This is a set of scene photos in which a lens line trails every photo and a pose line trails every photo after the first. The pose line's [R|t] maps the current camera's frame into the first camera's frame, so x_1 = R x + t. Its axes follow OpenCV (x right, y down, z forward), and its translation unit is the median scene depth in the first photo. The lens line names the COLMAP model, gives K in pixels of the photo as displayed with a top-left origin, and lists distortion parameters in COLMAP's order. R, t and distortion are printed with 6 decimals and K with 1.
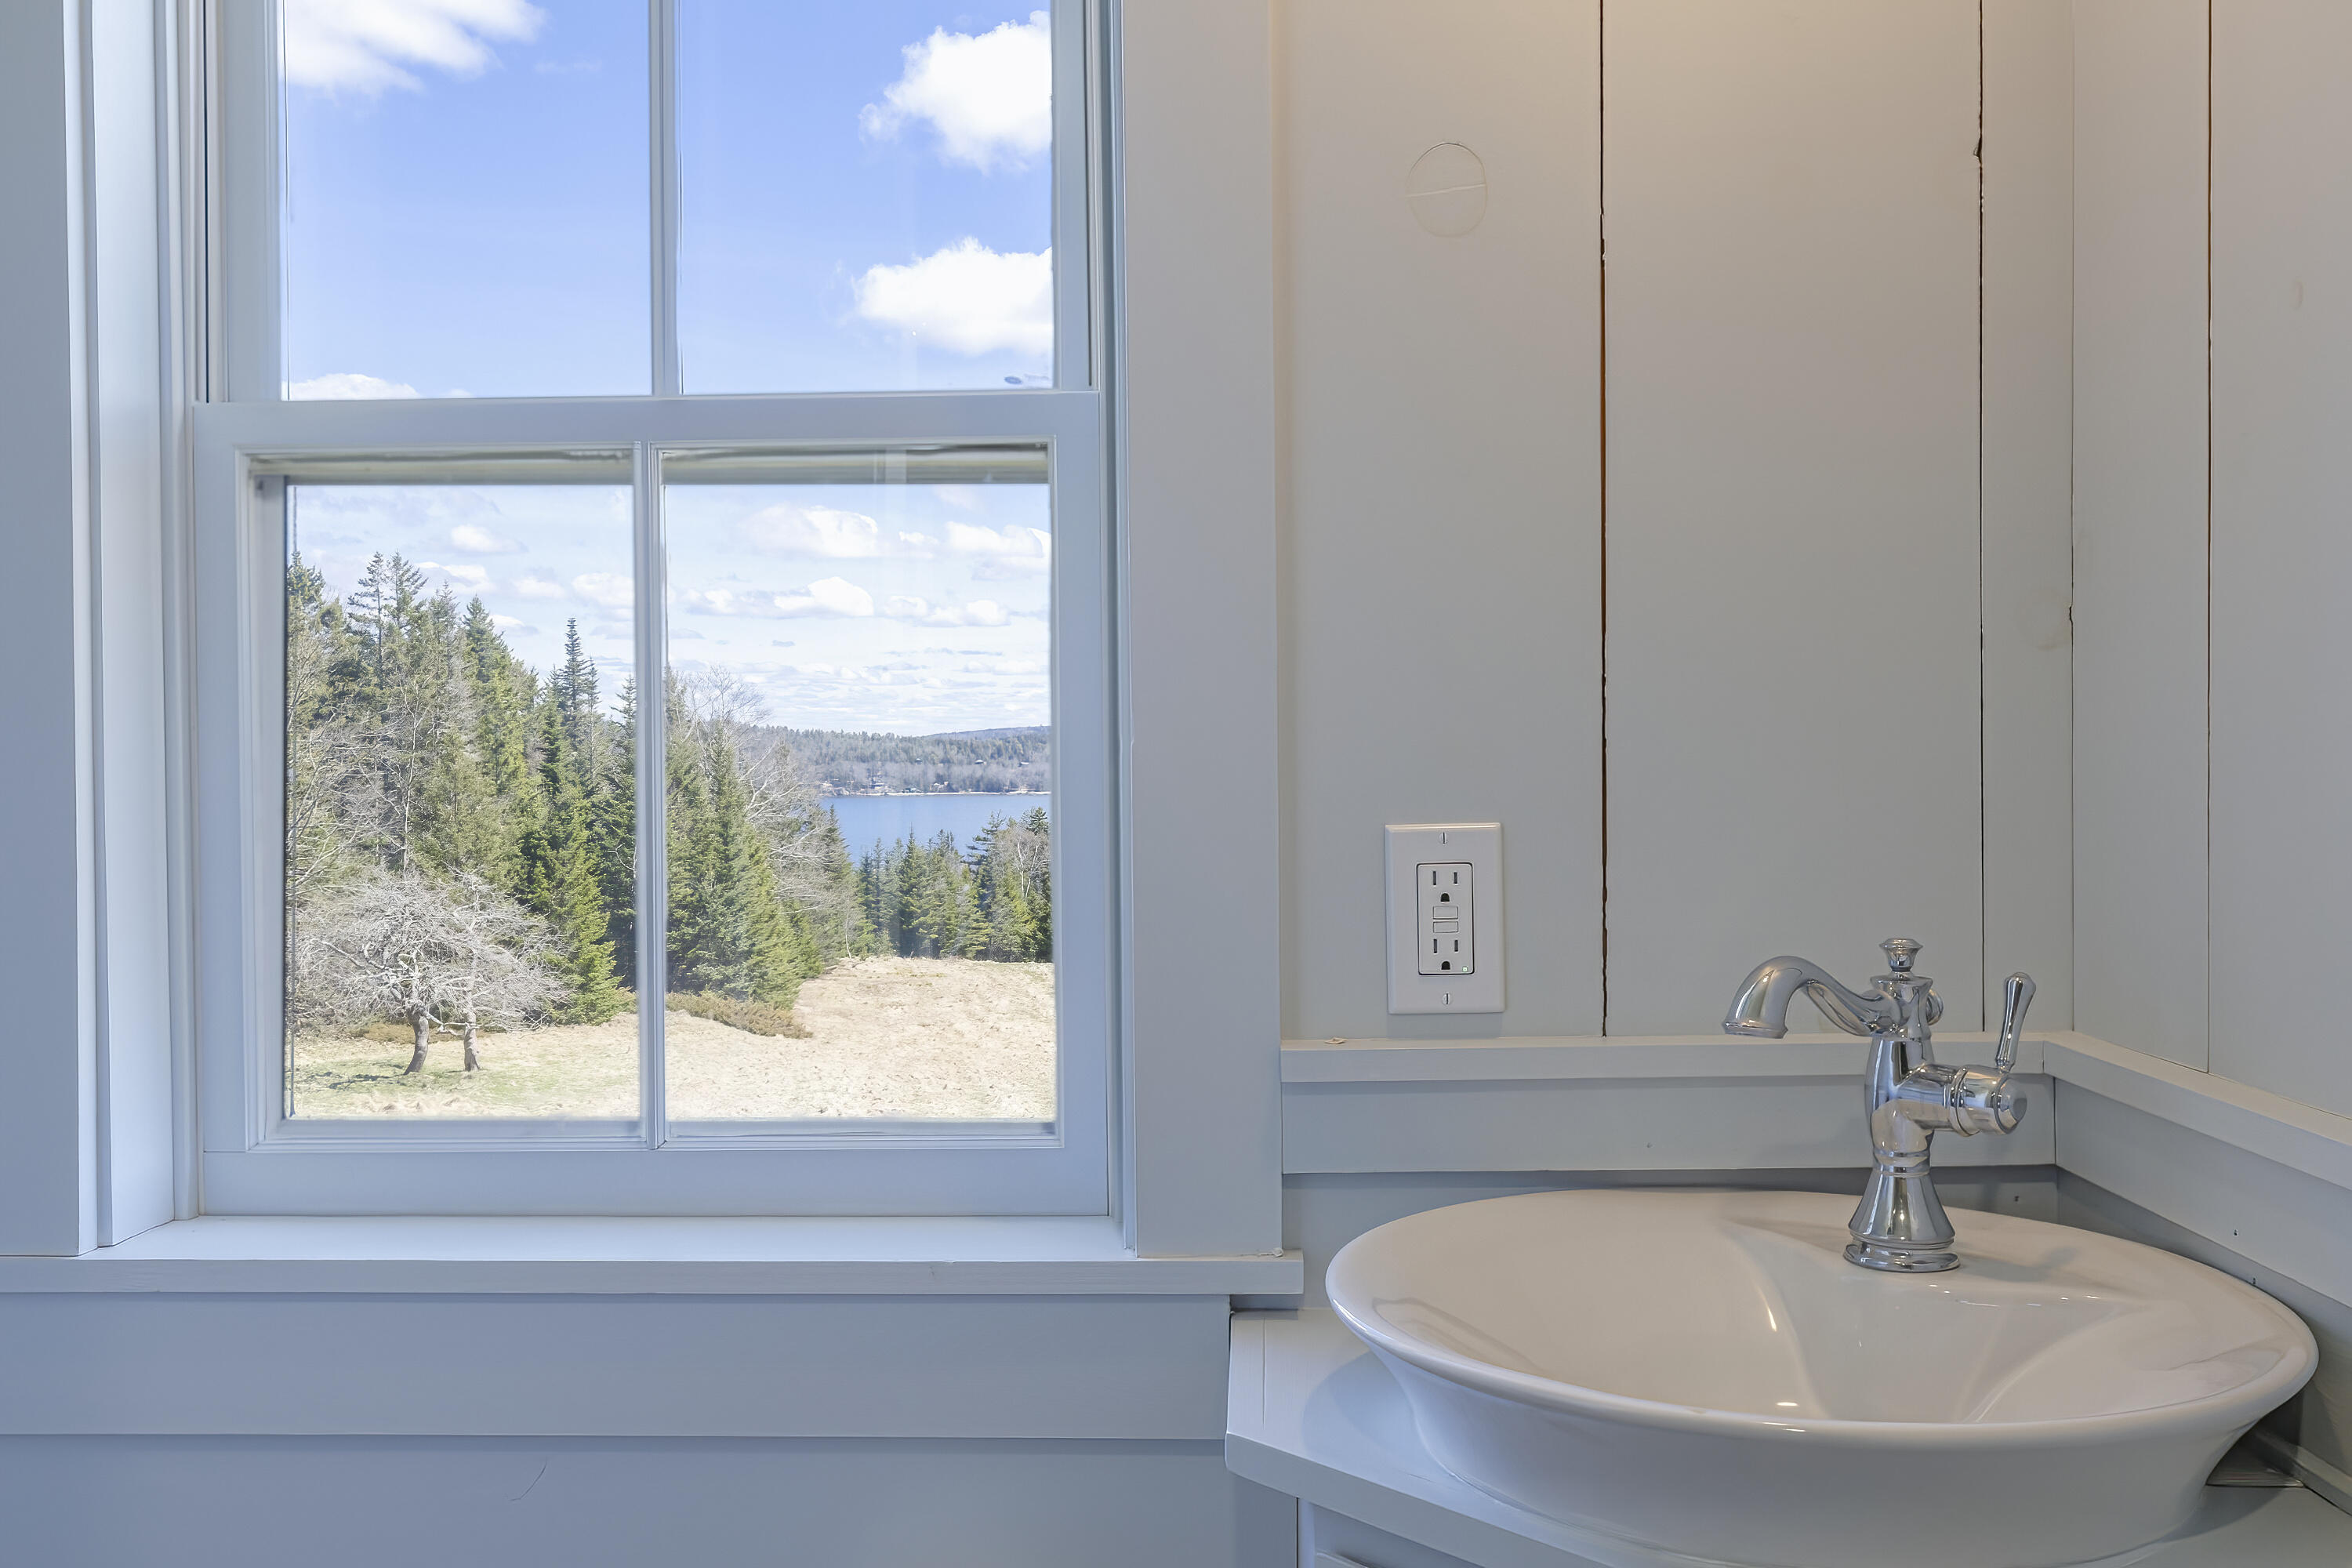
lens RADIAL K [[2103.3, 0, 1176.0], [0, 2103.3, 784.0], [0, 0, 1]] dist [0.005701, -0.000423]
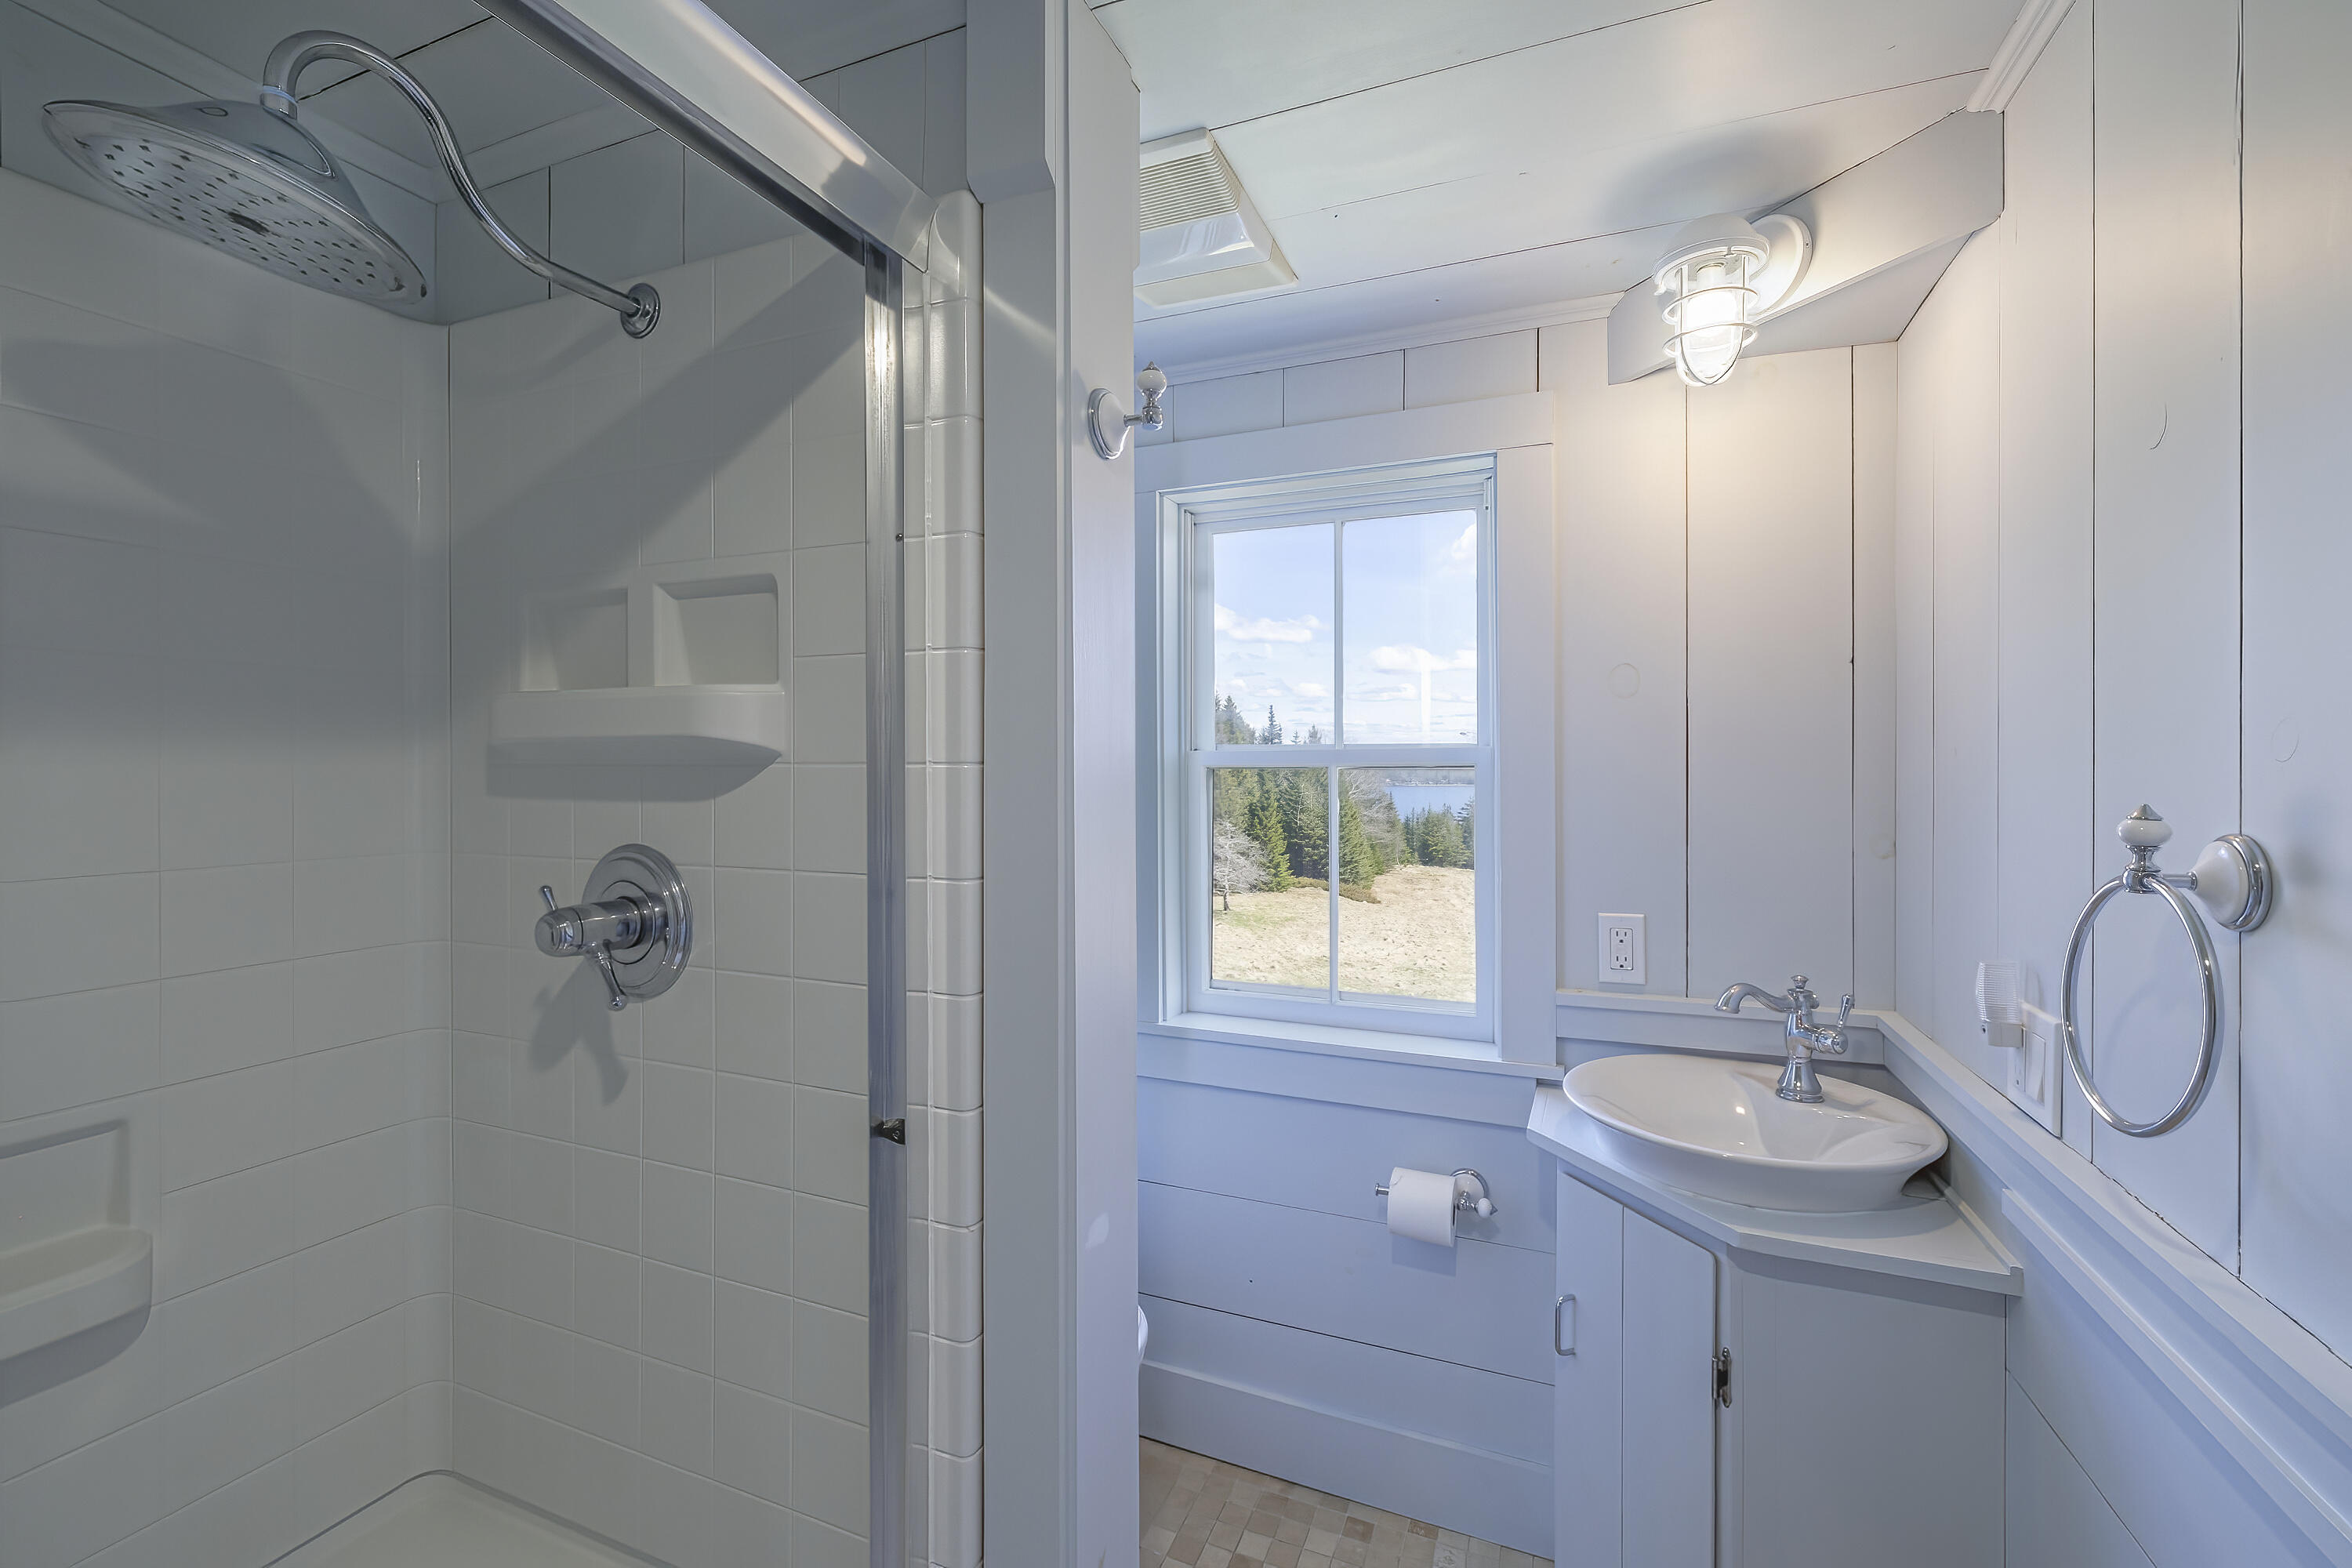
lens RADIAL K [[996.3, 0, 1176.0], [0, 996.3, 784.0], [0, 0, 1]] dist [0.000390, 0.000038]
pose [[0.930682, 0.006959, -0.365763, 0.064805], [-0.006387, 0.999976, 0.002773, -0.157819], [0.365774, -0.000245, 0.930704, -0.436143]]
